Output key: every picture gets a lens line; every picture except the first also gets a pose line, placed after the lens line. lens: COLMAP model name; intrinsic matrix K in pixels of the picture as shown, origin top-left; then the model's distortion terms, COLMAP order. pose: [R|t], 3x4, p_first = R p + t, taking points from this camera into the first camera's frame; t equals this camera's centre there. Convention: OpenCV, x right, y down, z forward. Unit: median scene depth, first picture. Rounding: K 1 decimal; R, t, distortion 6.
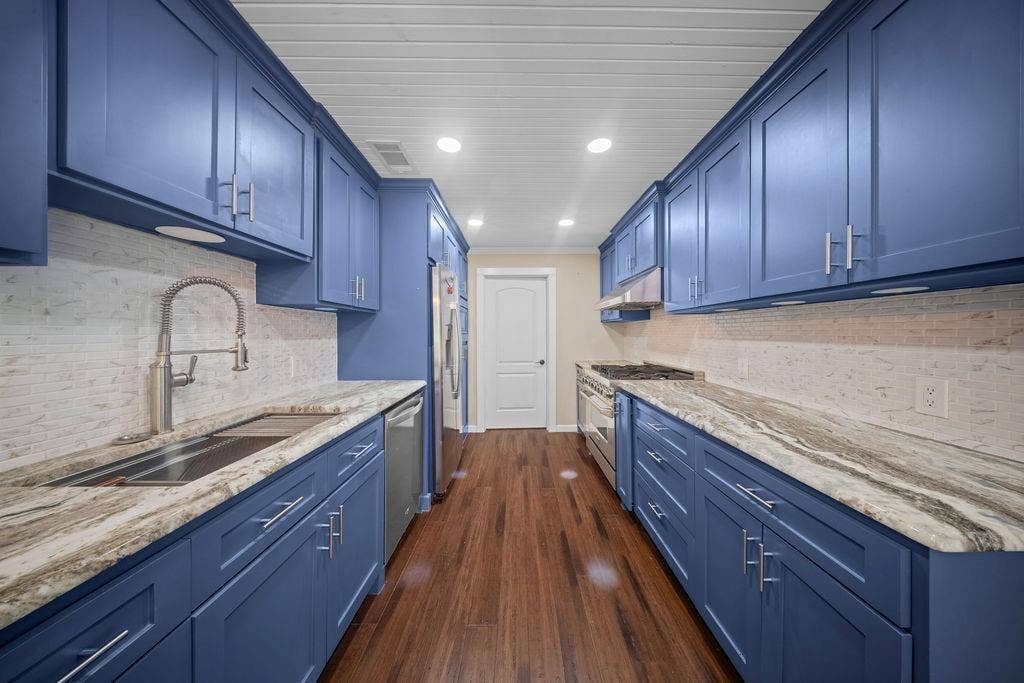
lens RADIAL K [[304.3, 0, 519.8], [0, 304.3, 333.6], [0, 0, 1]] dist [0.002139, -0.000703]
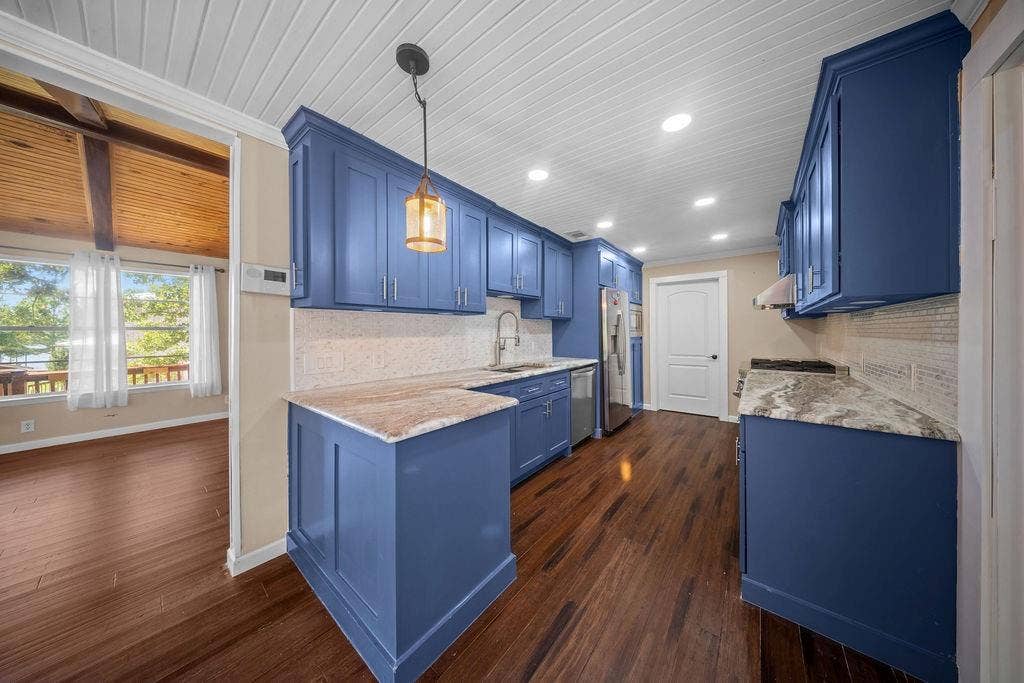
lens RADIAL K [[304.3, 0, 513.1], [0, 304.3, 333.7], [0, 0, 1]] dist [0.002139, -0.000703]
pose [[0.775761, -0.001055, -0.631027, 0.396277], [0.004674, 0.999981, 0.004074, 0.006386], [0.631010, -0.006110, 0.775751, -0.598931]]
